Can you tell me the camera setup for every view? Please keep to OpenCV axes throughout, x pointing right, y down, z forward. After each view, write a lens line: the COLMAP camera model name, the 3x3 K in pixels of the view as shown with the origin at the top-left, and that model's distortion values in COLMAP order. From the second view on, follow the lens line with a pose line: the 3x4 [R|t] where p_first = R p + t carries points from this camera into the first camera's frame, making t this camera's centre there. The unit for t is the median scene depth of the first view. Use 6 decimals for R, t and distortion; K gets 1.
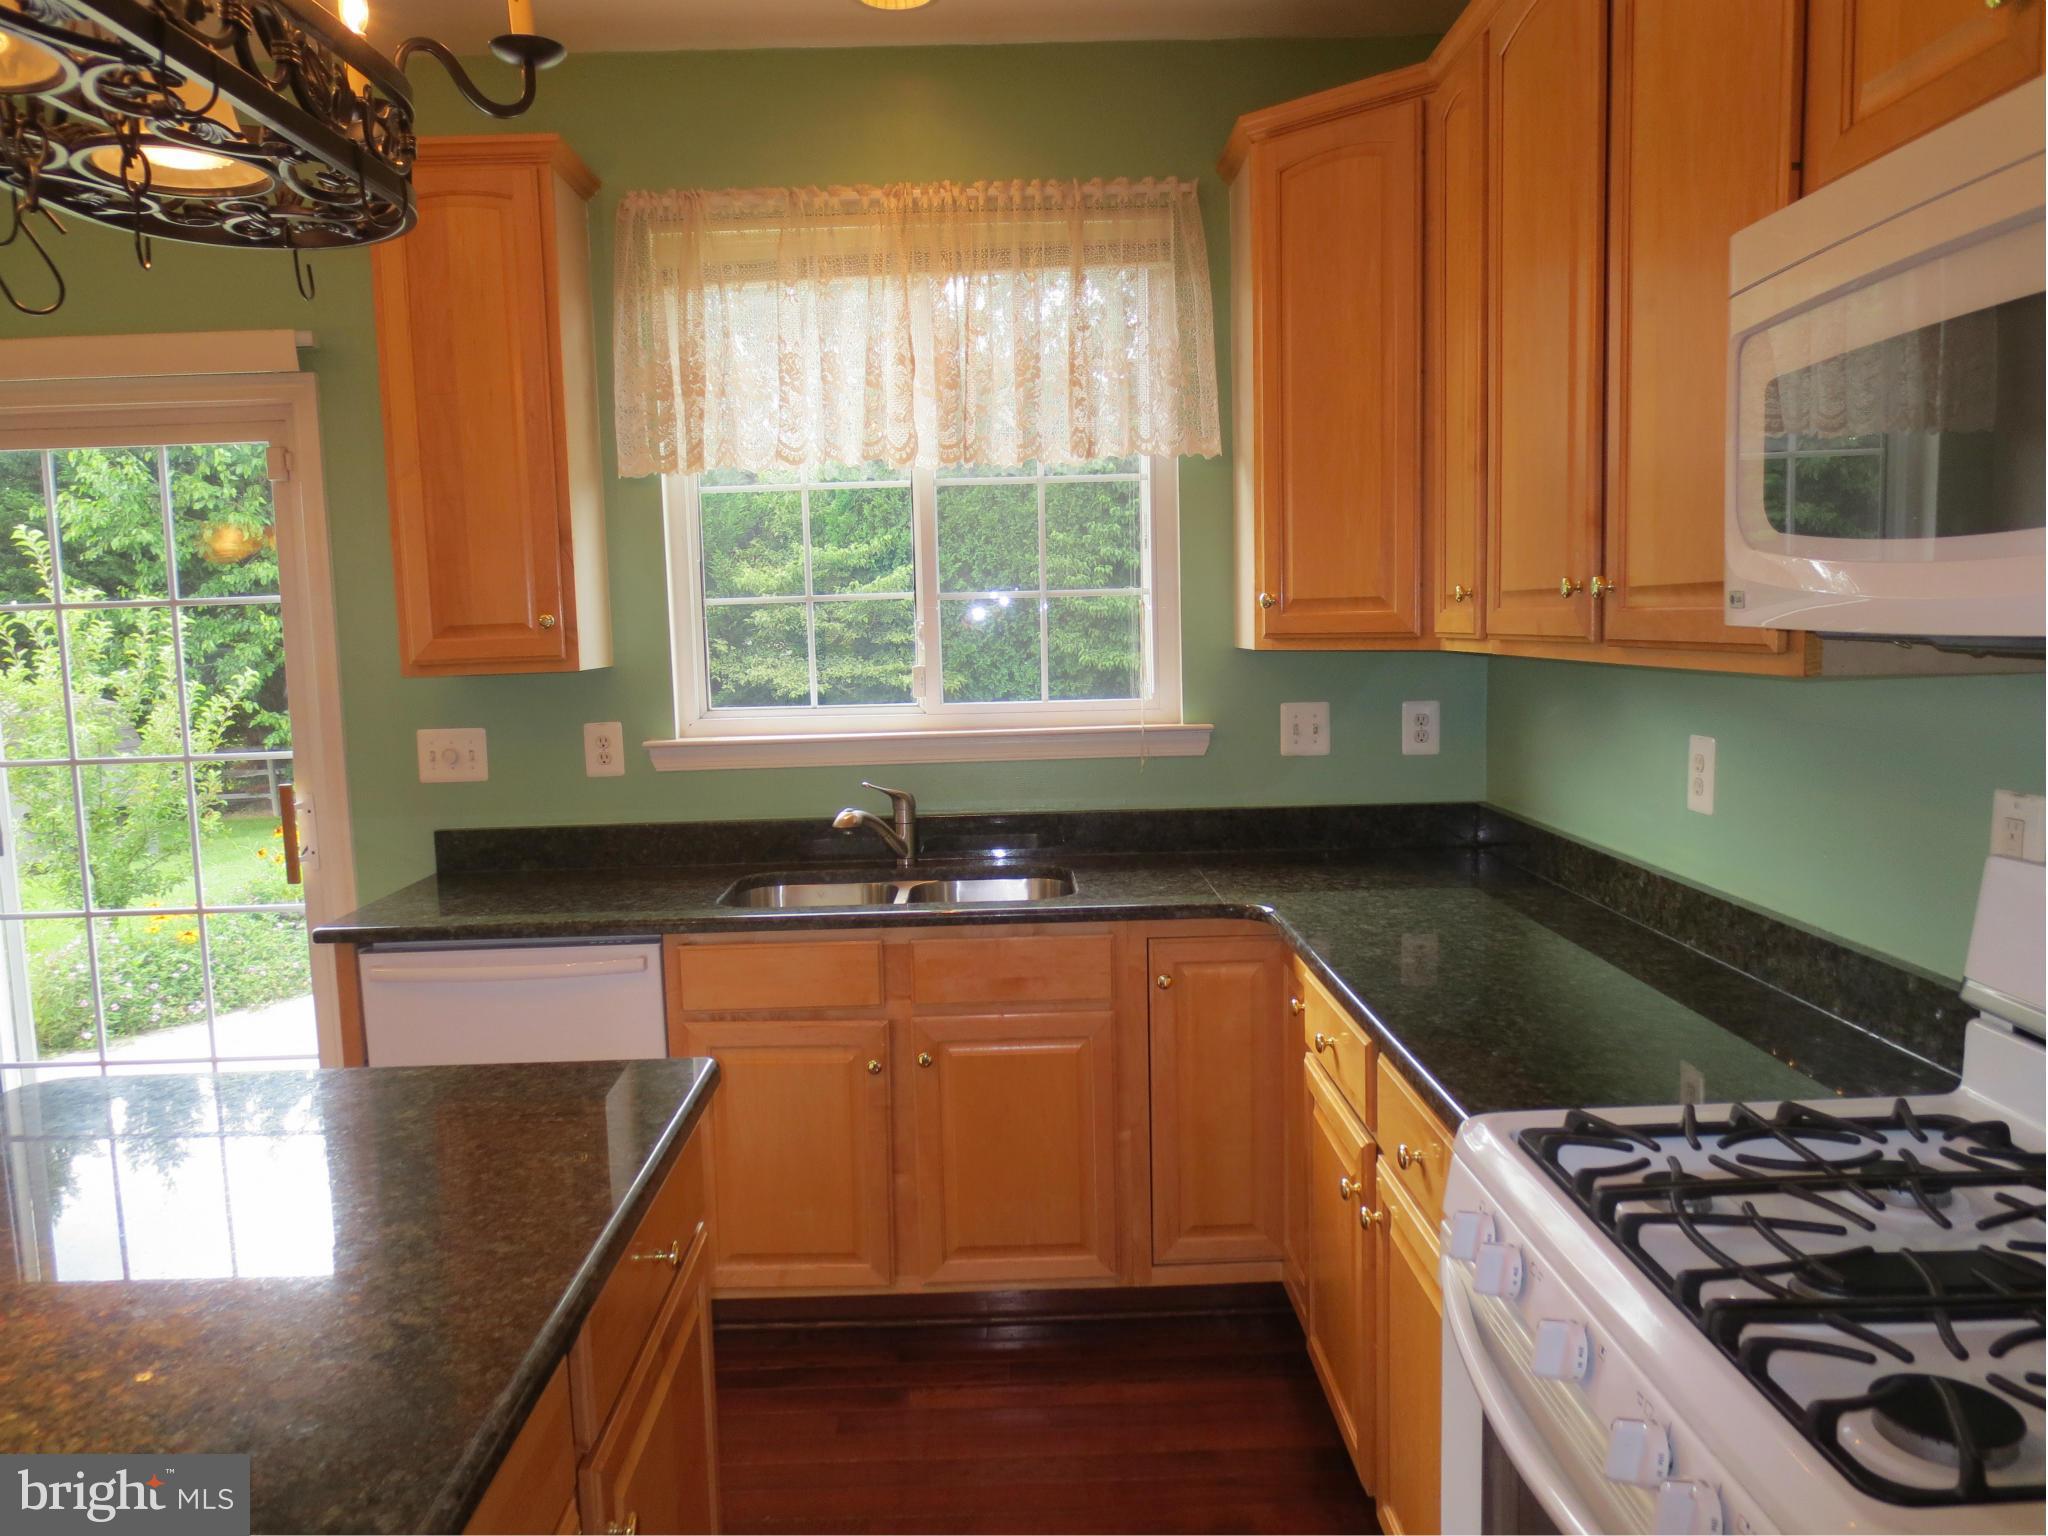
lens RADIAL K [[1454.8, 0, 1024.4], [0, 1454.8, 769.2], [0, 0, 1]] dist [-0.012213, 0.014582]
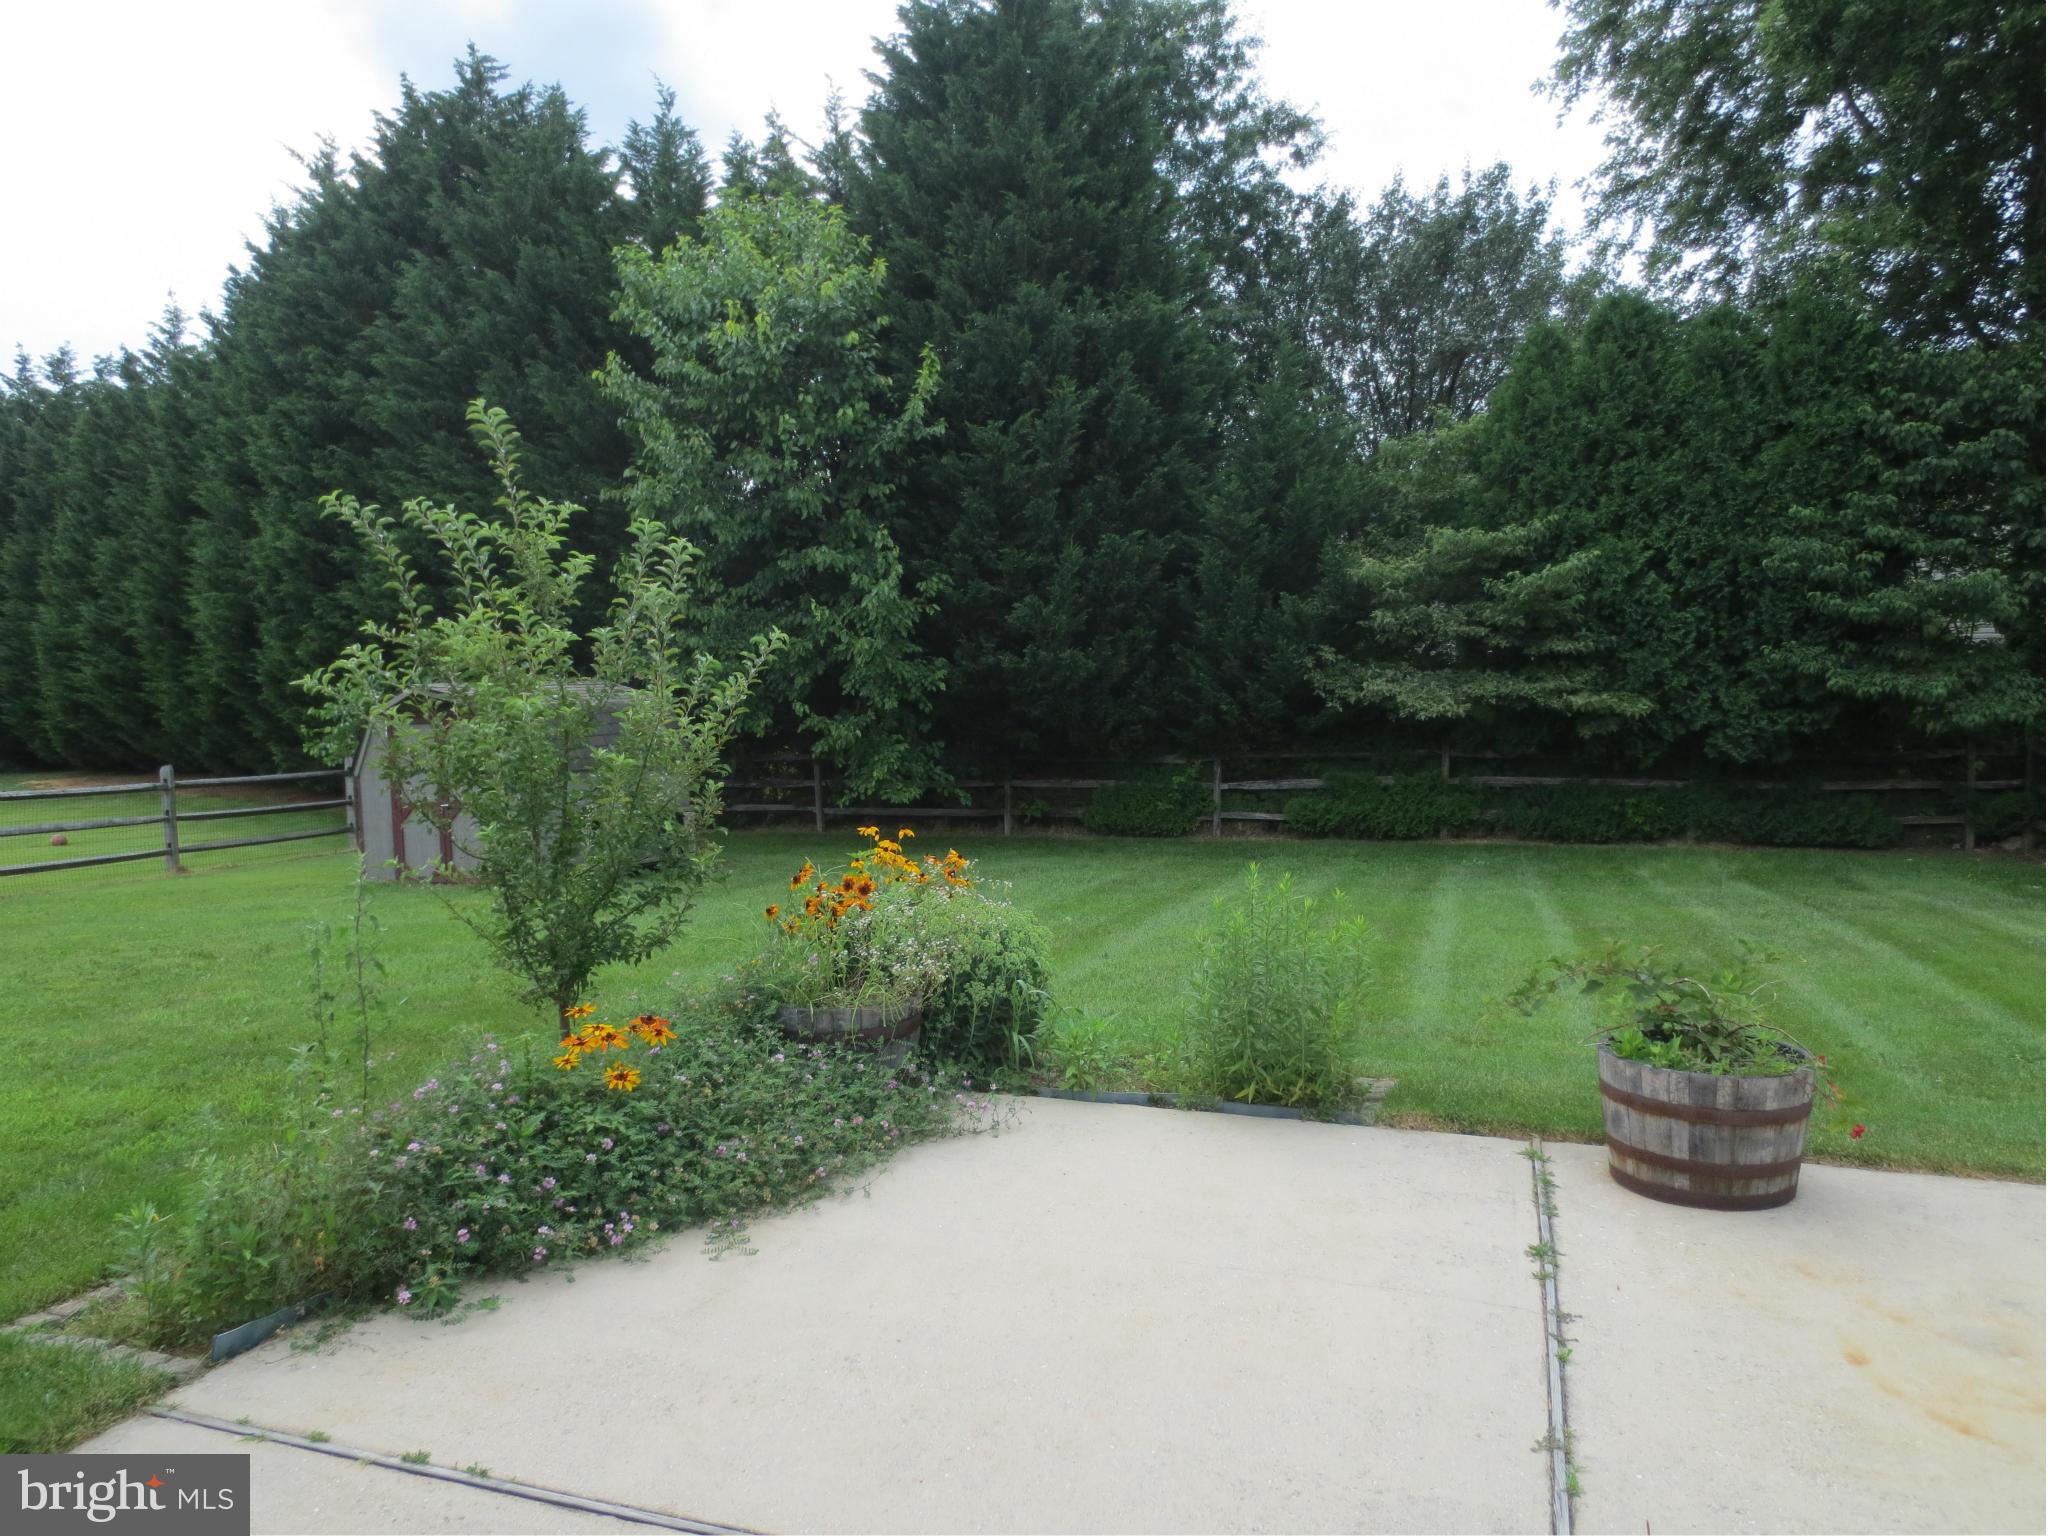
lens RADIAL K [[1454.8, 0, 1023.3], [0, 1454.8, 766.6], [0, 0, 1]] dist [-0.012213, 0.014582]
pose [[0.939086, 0.044632, -0.340771, -0.091838], [-0.053202, 0.998458, -0.015841, -0.000892], [0.339539, 0.033005, 0.940013, 0.193718]]
